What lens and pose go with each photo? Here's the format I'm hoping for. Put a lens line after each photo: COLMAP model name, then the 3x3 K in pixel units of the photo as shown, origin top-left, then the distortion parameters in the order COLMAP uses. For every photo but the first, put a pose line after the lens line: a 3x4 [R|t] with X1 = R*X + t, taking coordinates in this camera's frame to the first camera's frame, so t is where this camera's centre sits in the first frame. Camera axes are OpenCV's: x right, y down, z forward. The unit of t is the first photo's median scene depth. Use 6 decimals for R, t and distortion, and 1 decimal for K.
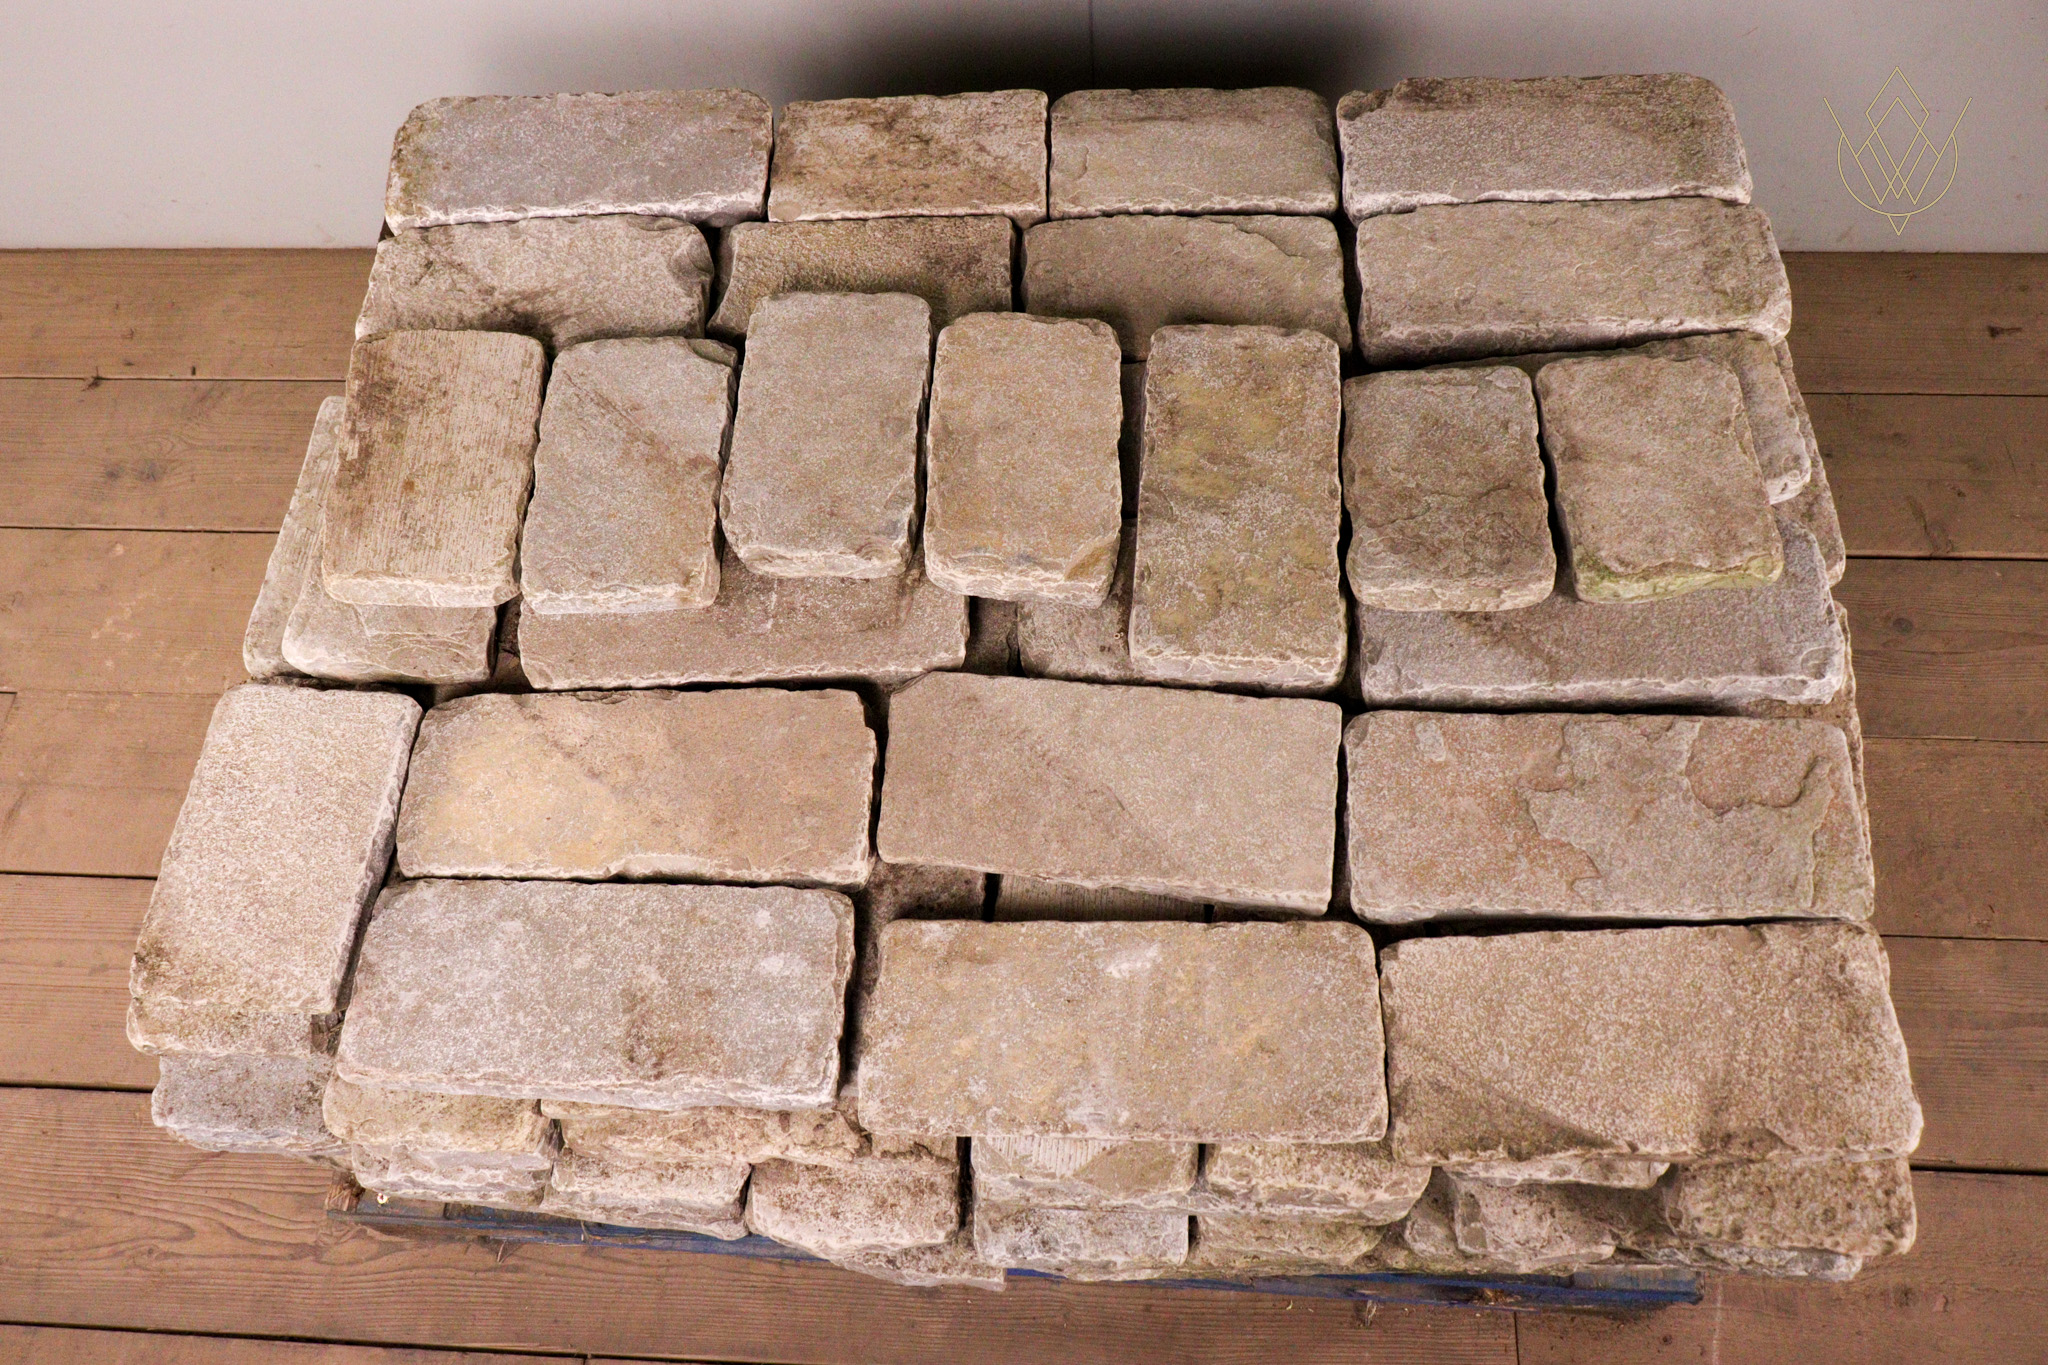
lens RADIAL K [[1647.5, 0, 1020.5], [0, 1647.5, 686.6], [0, 0, 1]] dist [-0.007752, 0.007504]
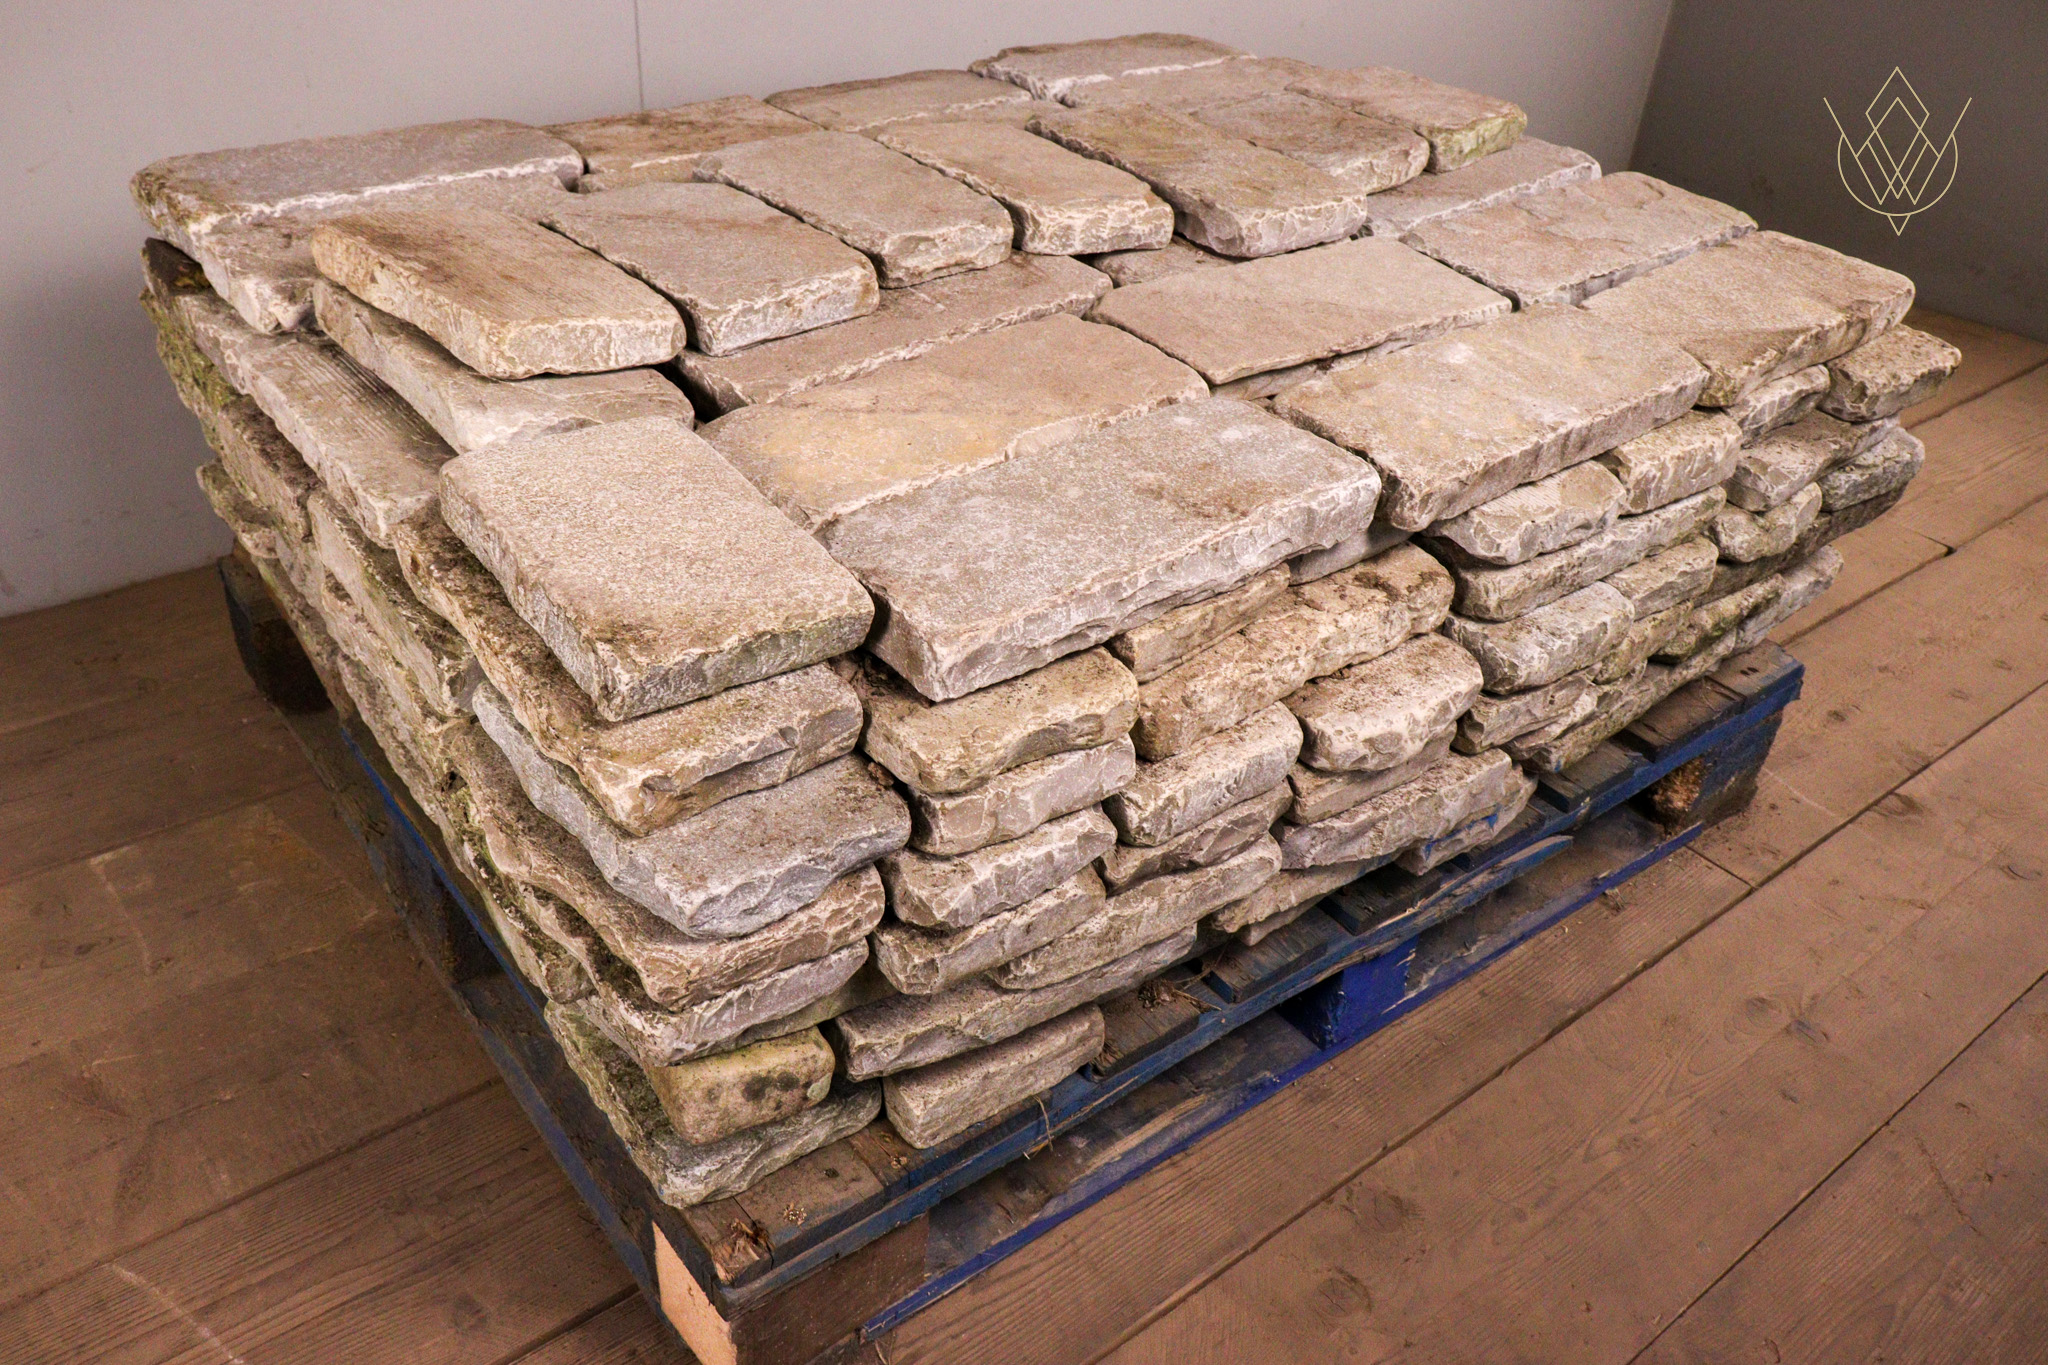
lens RADIAL K [[1647.5, 0, 1021.4], [0, 1647.5, 681.8], [0, 0, 1]] dist [-0.007752, 0.007504]
pose [[0.738580, -0.289659, 0.608767, -0.791441], [0.540064, 0.794699, -0.277100, 0.442513], [-0.403522, 0.533433, 0.743384, 0.394803]]
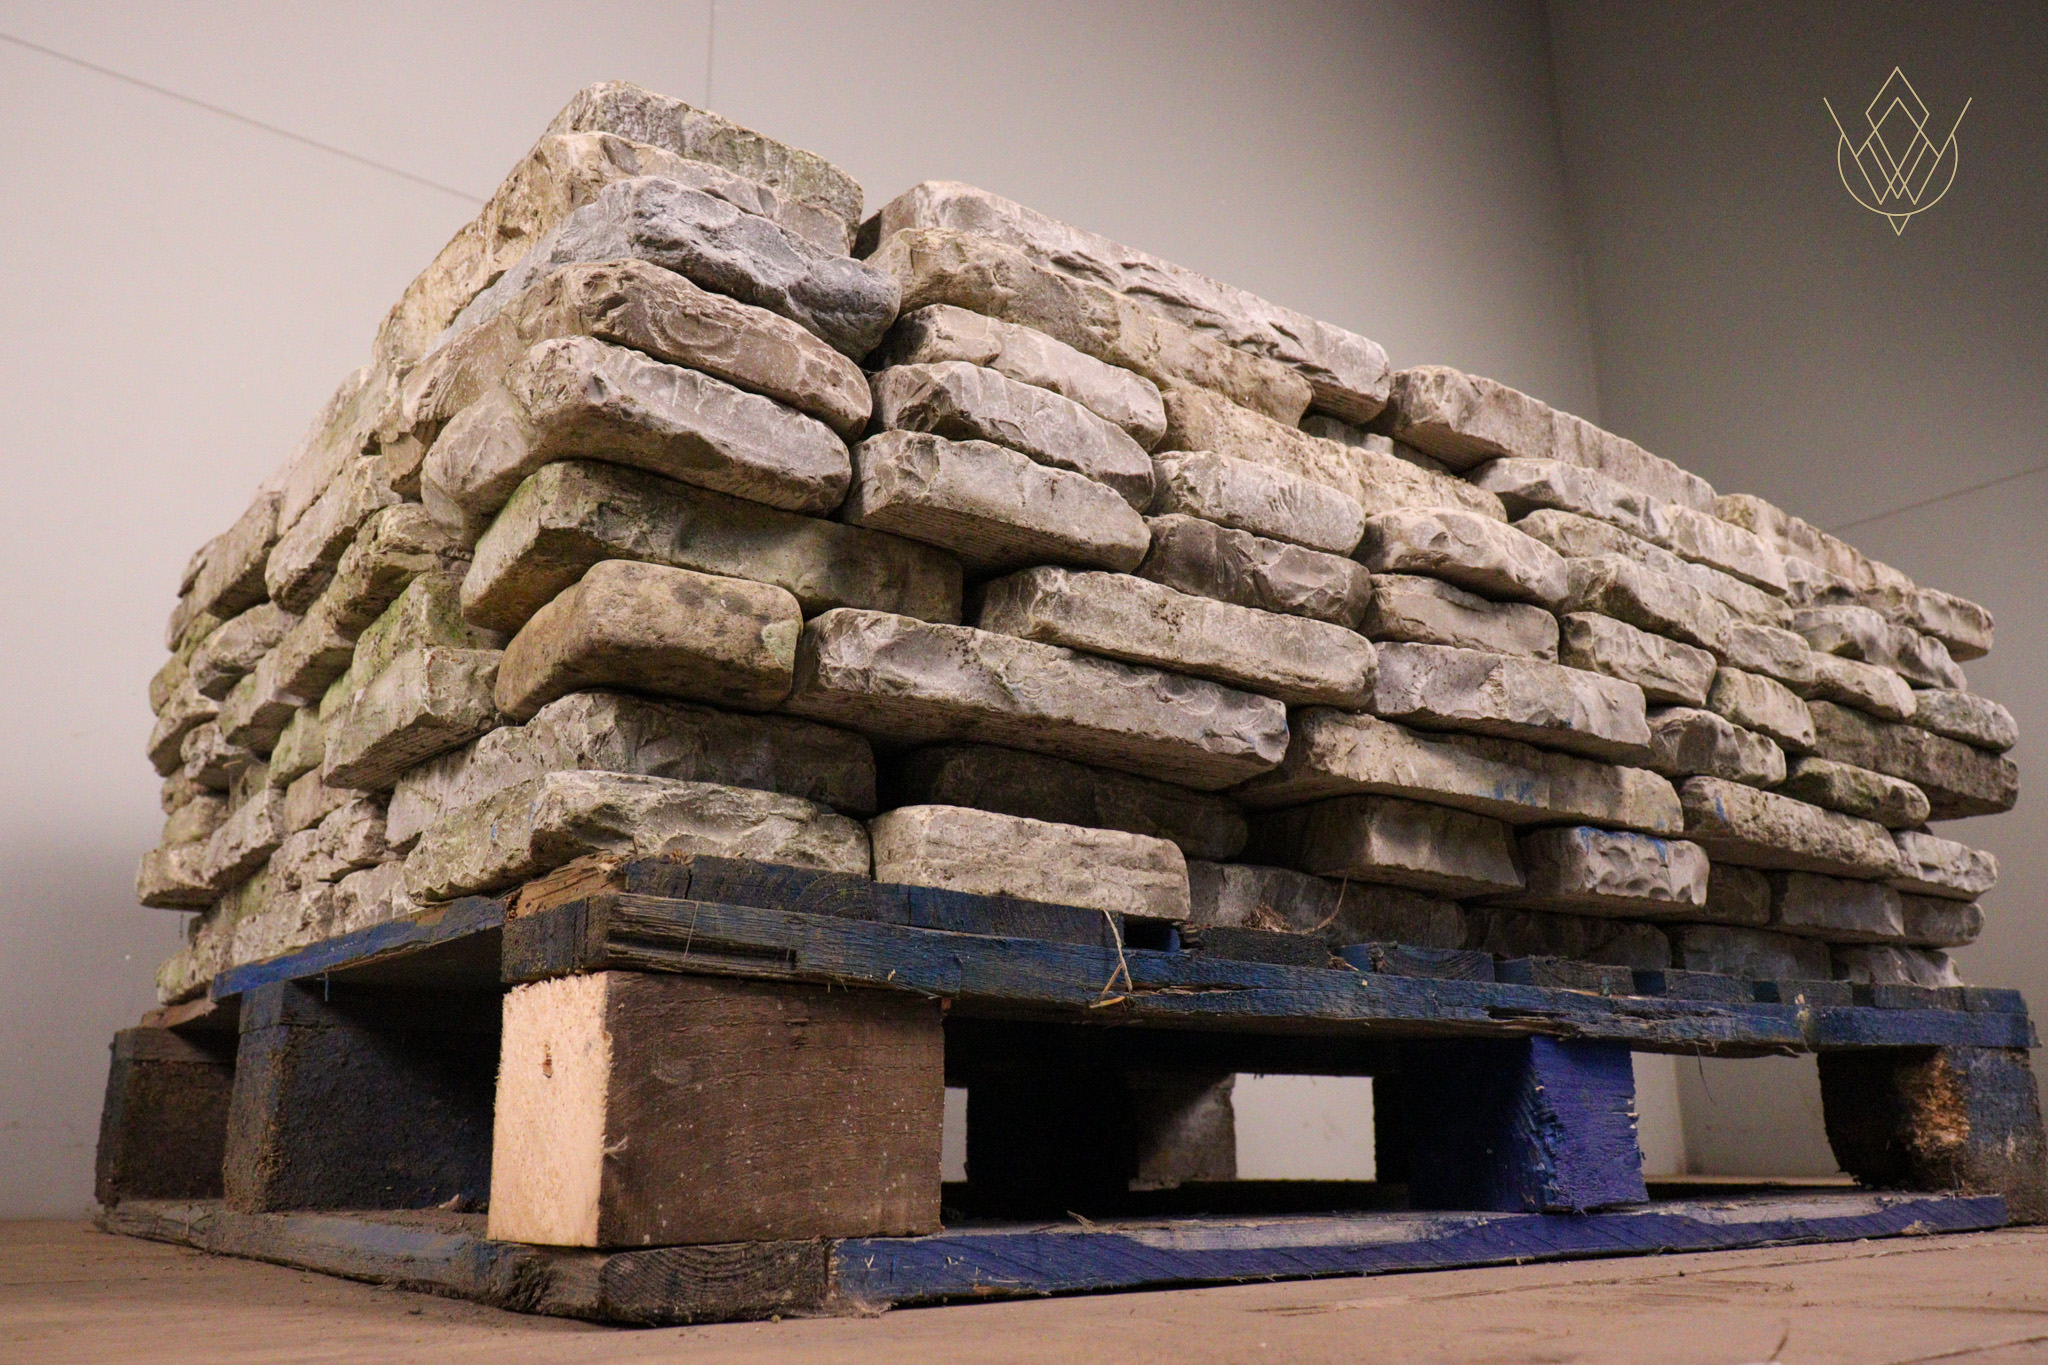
lens RADIAL K [[1647.5, 0, 1027.8], [0, 1647.5, 676.7], [0, 0, 1]] dist [-0.007752, 0.007504]
pose [[0.749181, 0.228876, 0.621565, -0.725911], [0.570808, 0.252958, -0.781147, 0.815245], [-0.336016, 0.940015, 0.058867, 1.062400]]
